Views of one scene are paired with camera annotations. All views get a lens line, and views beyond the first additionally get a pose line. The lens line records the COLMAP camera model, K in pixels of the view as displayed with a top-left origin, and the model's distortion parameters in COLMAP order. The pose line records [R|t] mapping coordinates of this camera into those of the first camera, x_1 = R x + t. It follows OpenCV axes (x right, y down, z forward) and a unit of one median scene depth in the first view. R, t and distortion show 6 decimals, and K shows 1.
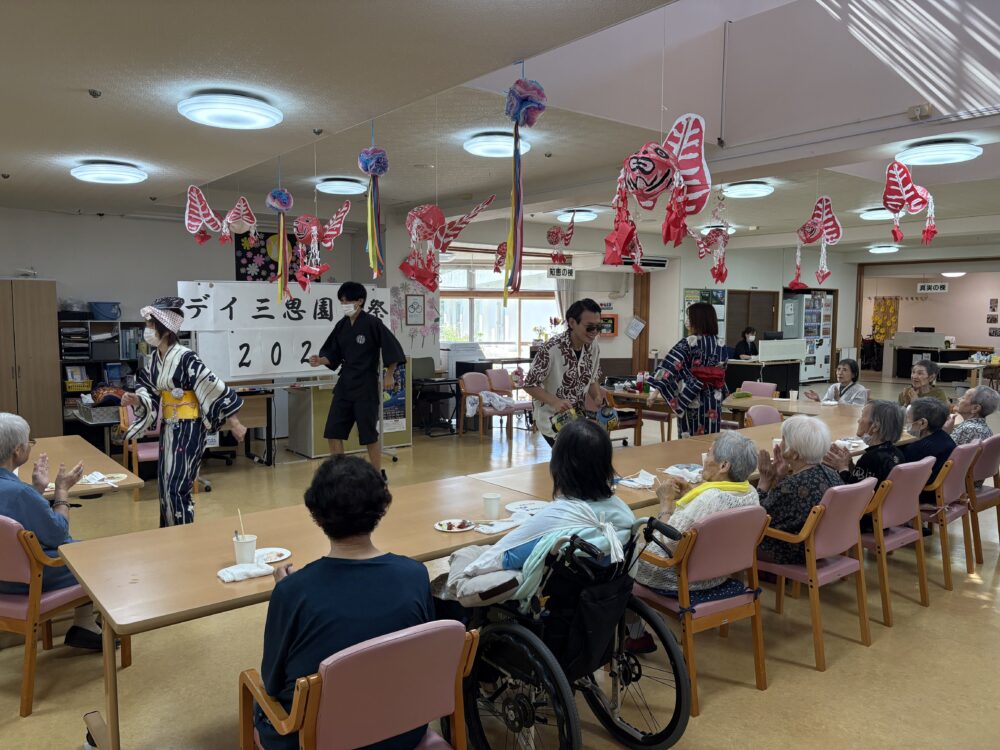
lens RADIAL K [[763.6, 0, 501.8], [0, 763.6, 384.9], [0, 0, 1]] dist [0.040954, -0.051613]
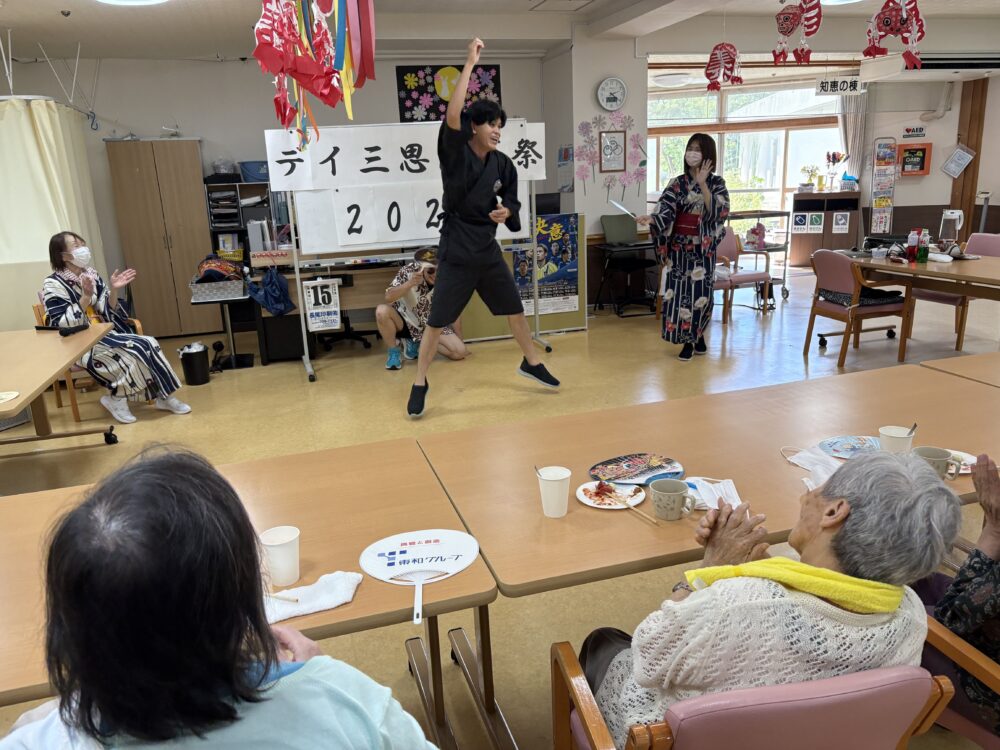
lens RADIAL K [[763.6, 0, 495.2], [0, 763.6, 382.9], [0, 0, 1]] dist [0.040954, -0.051613]
pose [[0.921355, 0.060379, -0.384004, 0.110187], [0.011773, 0.983076, 0.182821, -0.012868], [0.388544, -0.172964, 0.905051, 0.246528]]
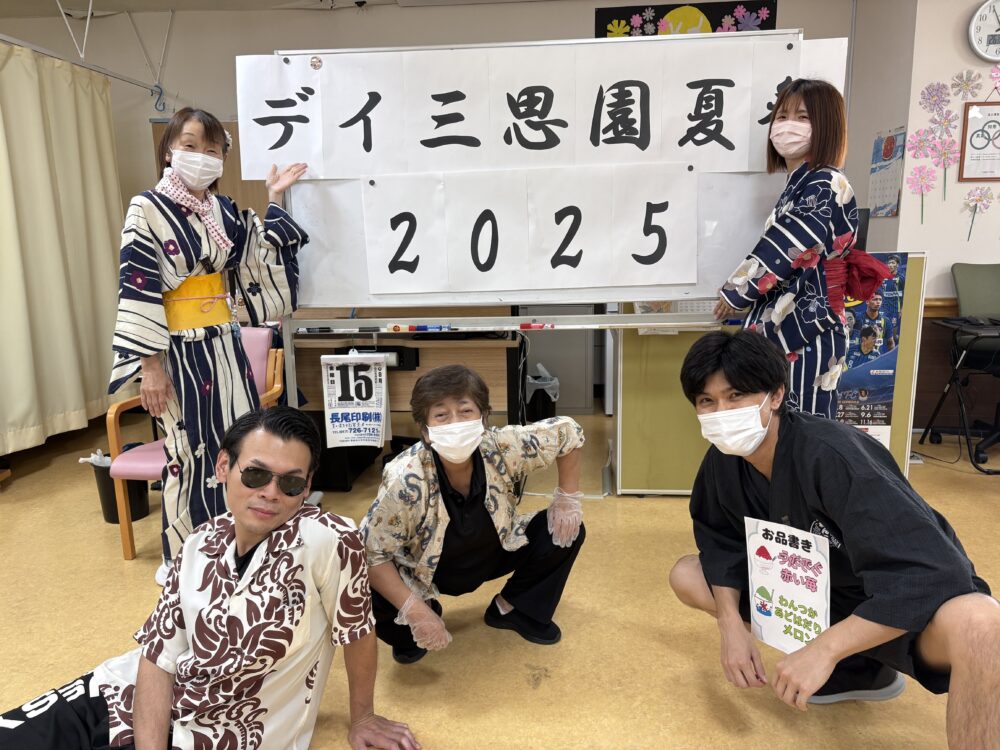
lens RADIAL K [[763.6, 0, 492.7], [0, 763.6, 381.7], [0, 0, 1]] dist [0.040954, -0.051613]
pose [[0.724790, 0.123931, -0.677732, -0.016826], [-0.045558, 0.990157, 0.132339, -0.018559], [0.687462, -0.065042, 0.723302, 0.631956]]
